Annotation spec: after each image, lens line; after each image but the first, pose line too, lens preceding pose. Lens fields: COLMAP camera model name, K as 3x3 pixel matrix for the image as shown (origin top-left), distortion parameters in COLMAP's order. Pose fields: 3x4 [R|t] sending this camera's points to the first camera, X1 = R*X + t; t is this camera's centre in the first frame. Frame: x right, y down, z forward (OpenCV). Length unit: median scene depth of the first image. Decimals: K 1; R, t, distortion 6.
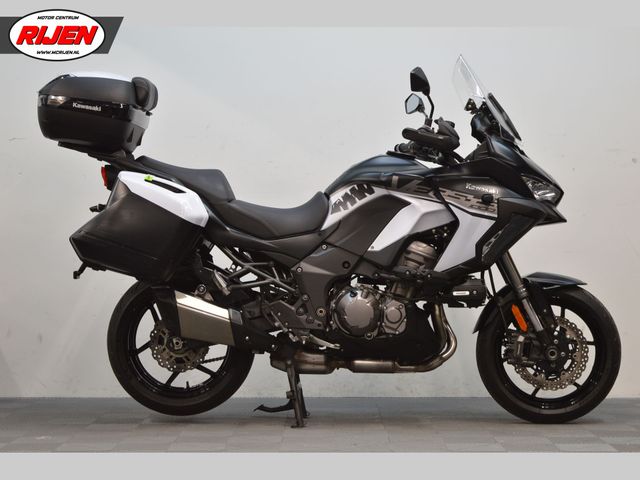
lens RADIAL K [[1463.1, 0, 319.1], [0, 1463.1, 241.3], [0, 0, 1]] dist [0.151149, 0.000000]
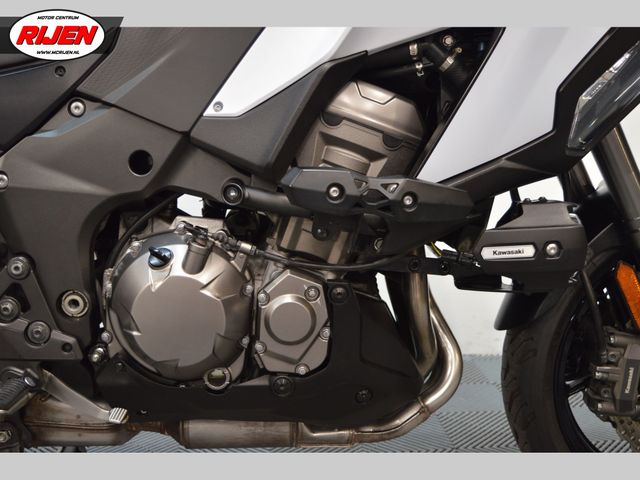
lens RADIAL K [[797.6, 0, 321.3], [0, 797.6, 242.1], [0, 0, 1]] dist [-0.099070, 0.000000]
pose [[0.996776, -0.027845, 0.075249, 0.044976], [0.015119, 0.986232, 0.164677, 0.005373], [-0.078799, -0.163008, 0.983473, 0.828982]]
